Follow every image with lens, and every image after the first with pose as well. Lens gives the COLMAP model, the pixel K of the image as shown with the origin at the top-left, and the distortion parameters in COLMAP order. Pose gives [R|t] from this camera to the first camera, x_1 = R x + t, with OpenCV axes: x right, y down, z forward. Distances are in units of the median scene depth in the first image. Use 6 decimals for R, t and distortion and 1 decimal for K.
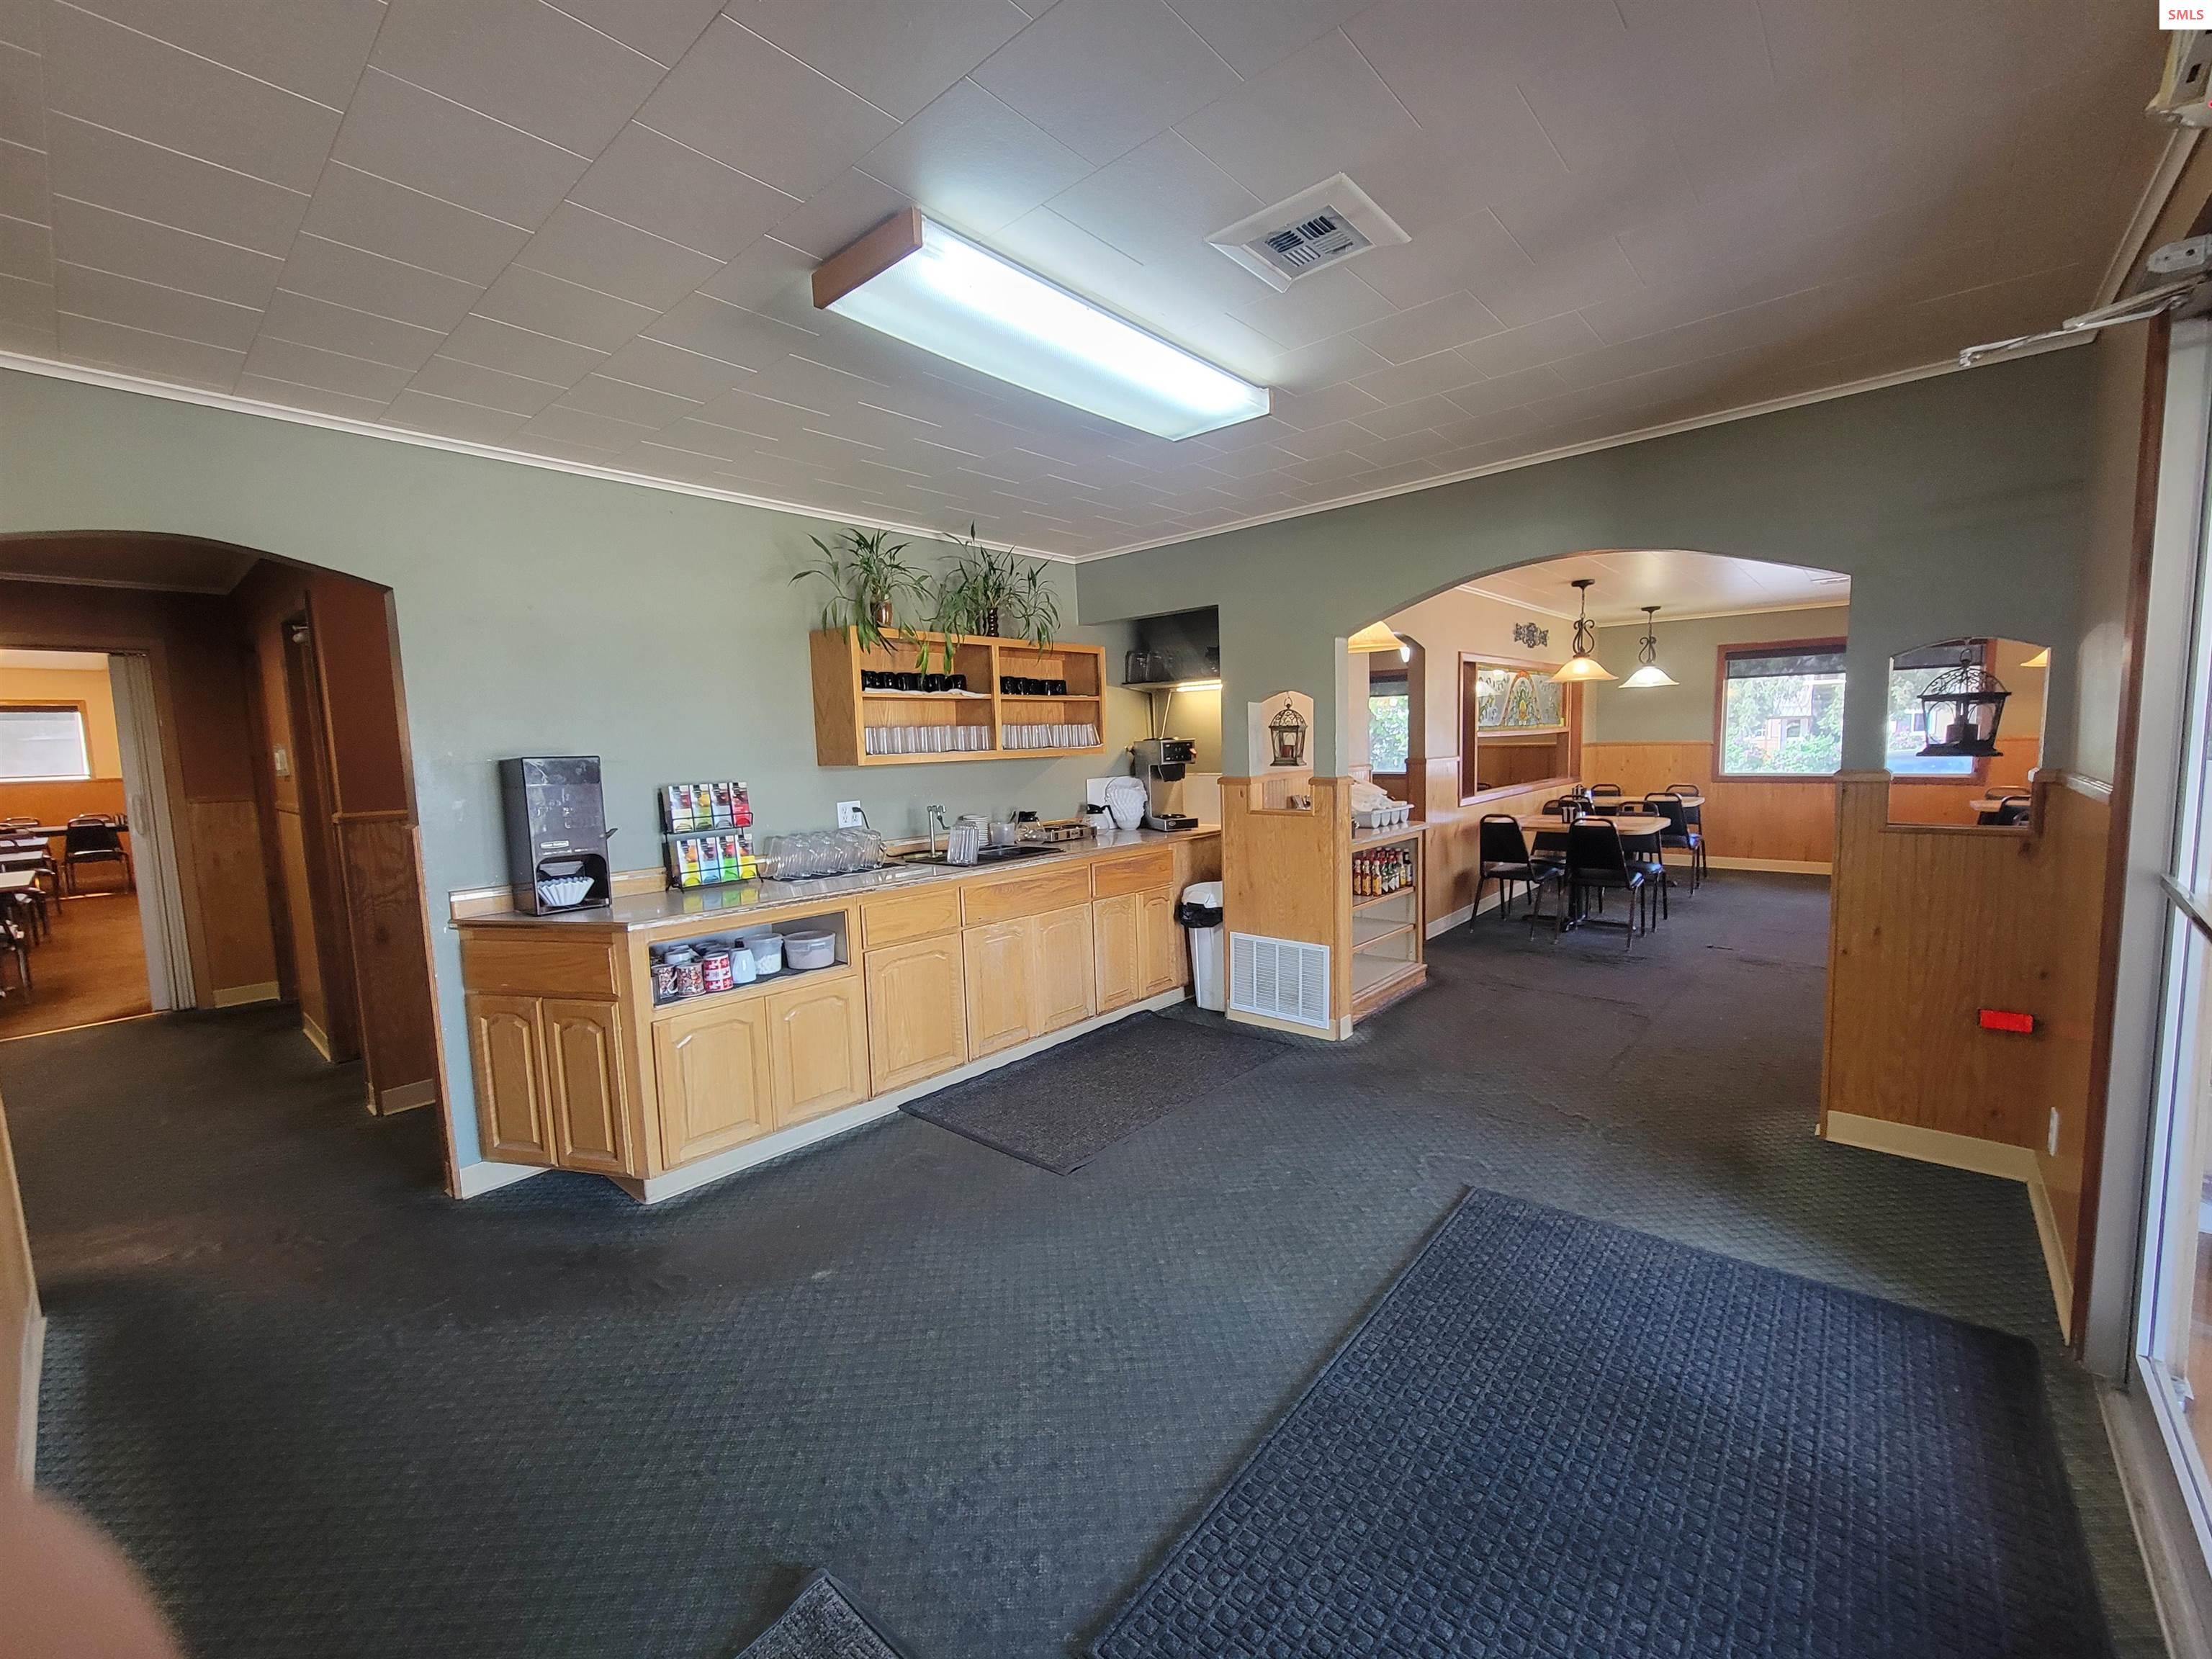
lens RADIAL K [[907.6, 0, 1113.4], [0, 907.6, 832.8], [0, 0, 1]] dist [-0.002664, 0.001463]
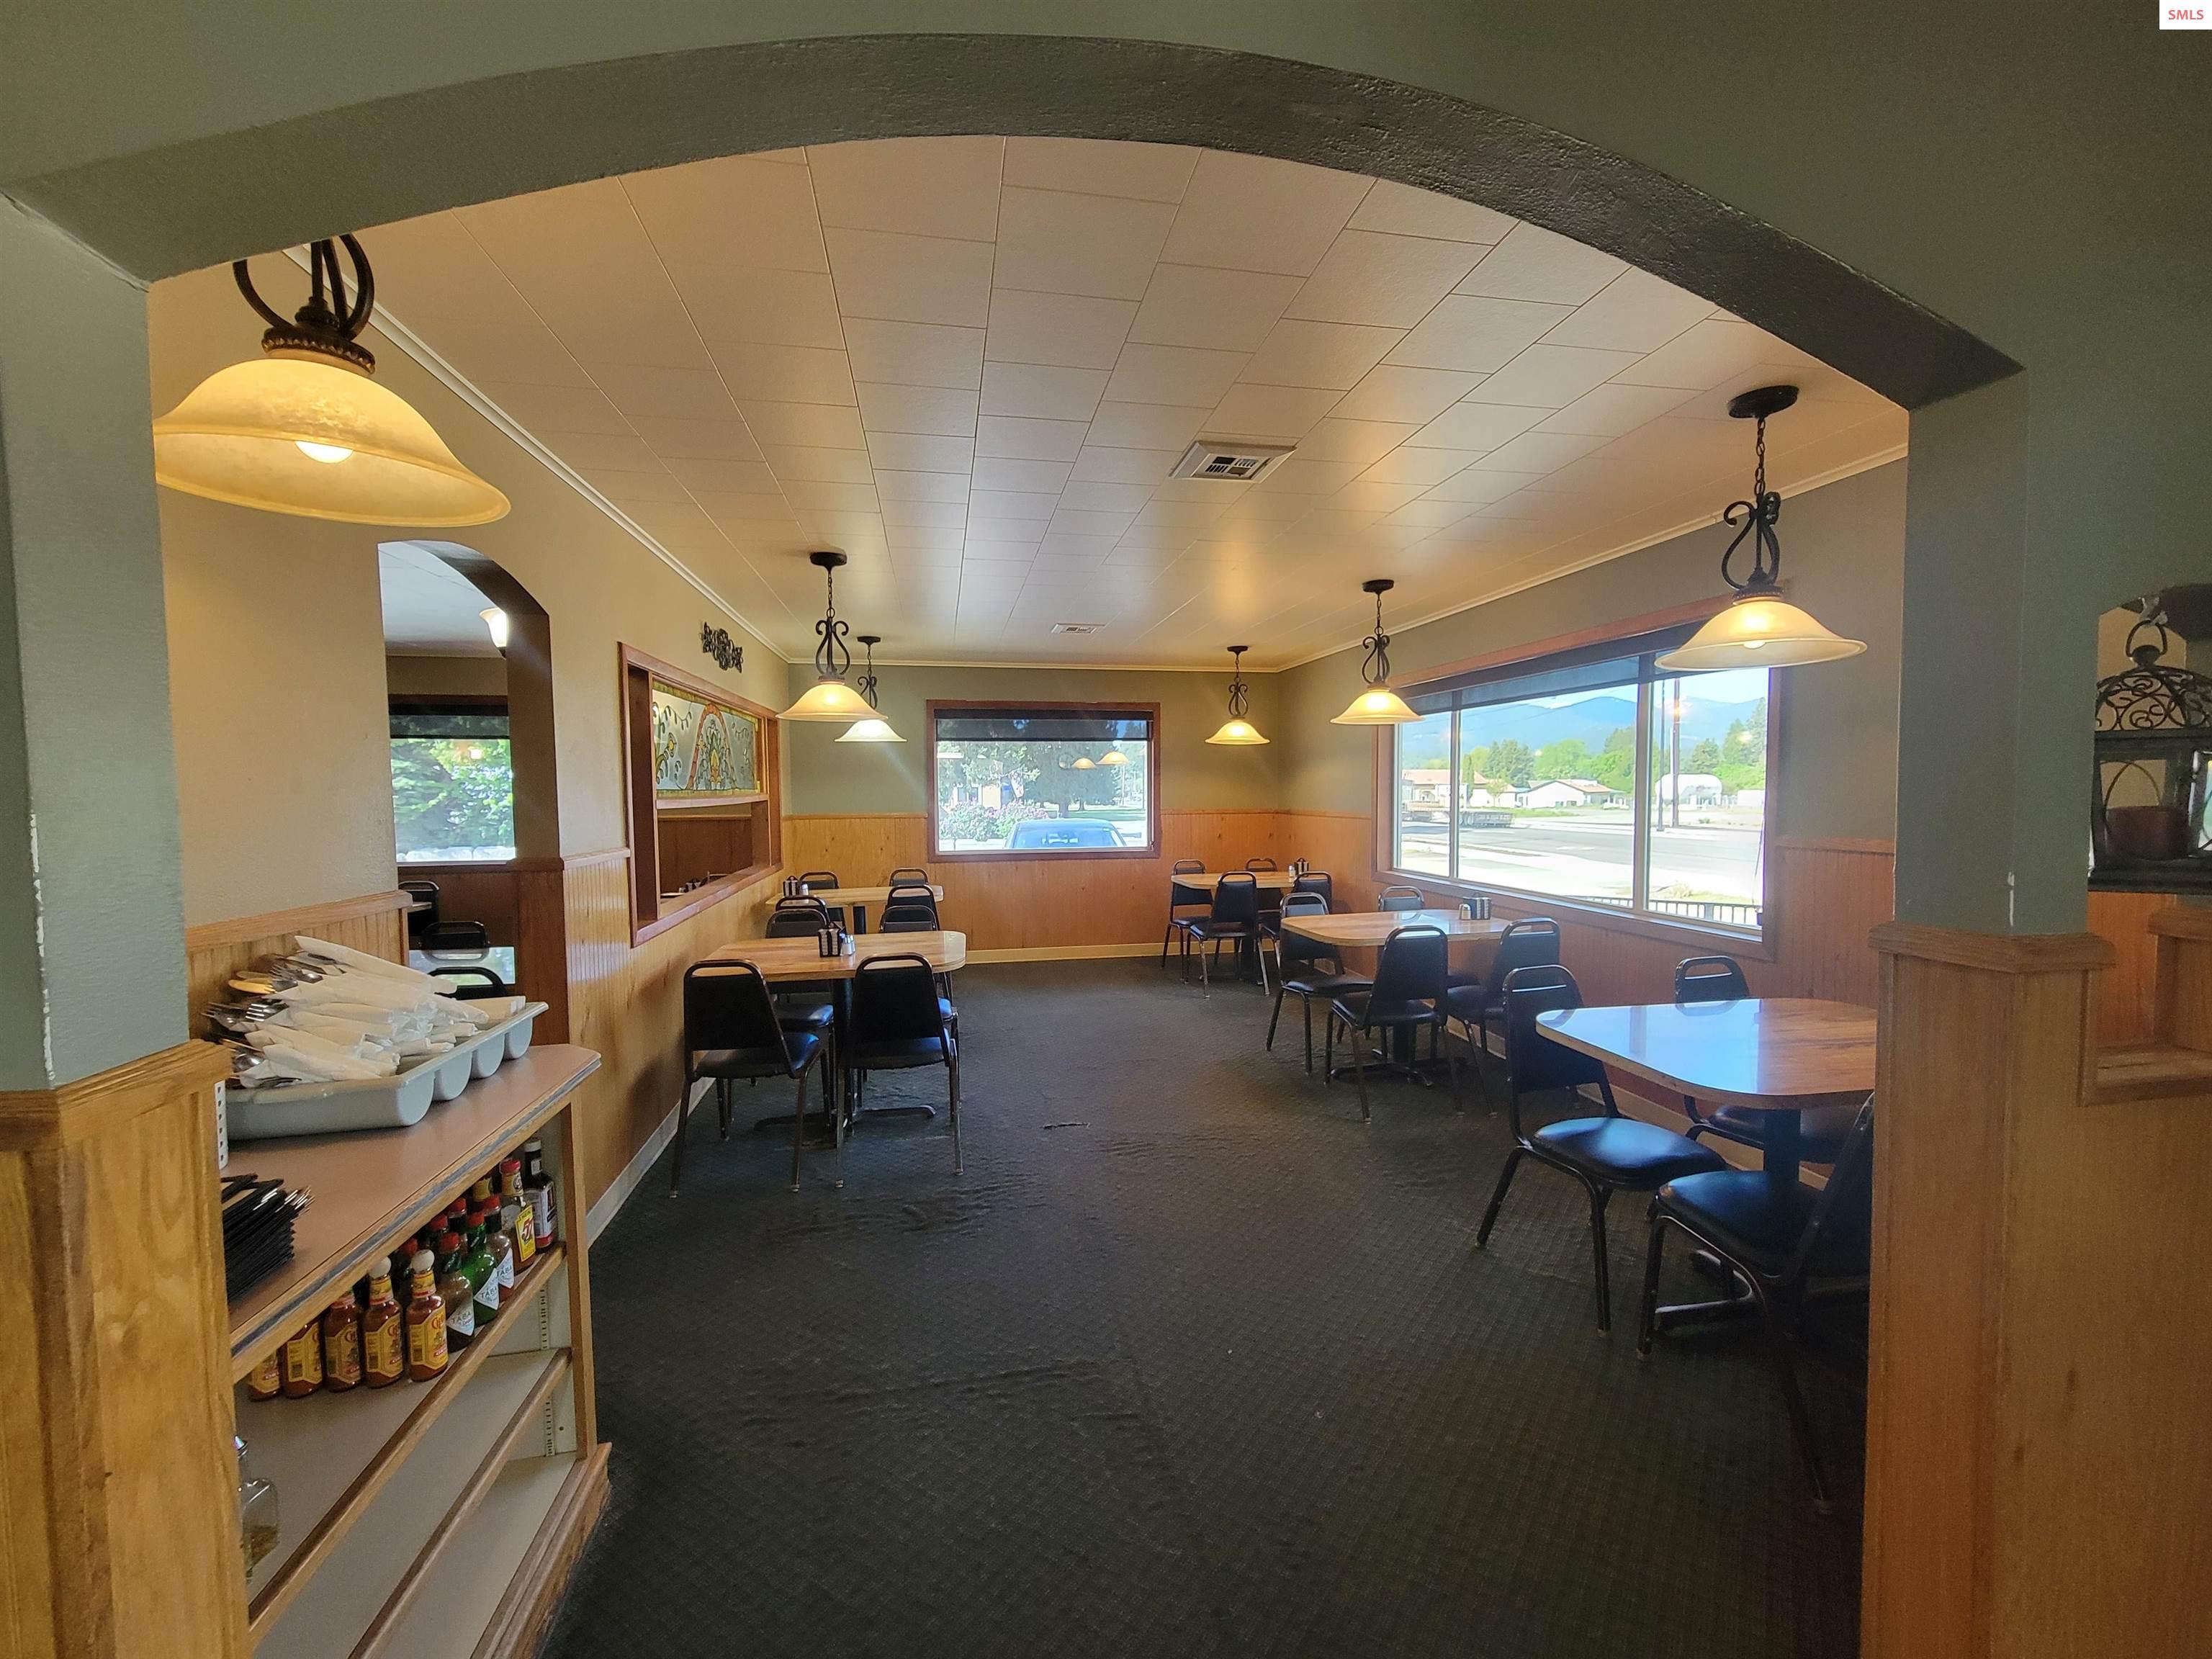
lens RADIAL K [[907.6, 0, 1119.9], [0, 907.6, 828.6], [0, 0, 1]] dist [-0.002664, 0.001463]
pose [[0.611668, -0.014295, 0.790985, 0.142141], [0.076475, 0.996223, -0.041134, -0.050841], [-0.787409, 0.085651, 0.610451, 0.455221]]
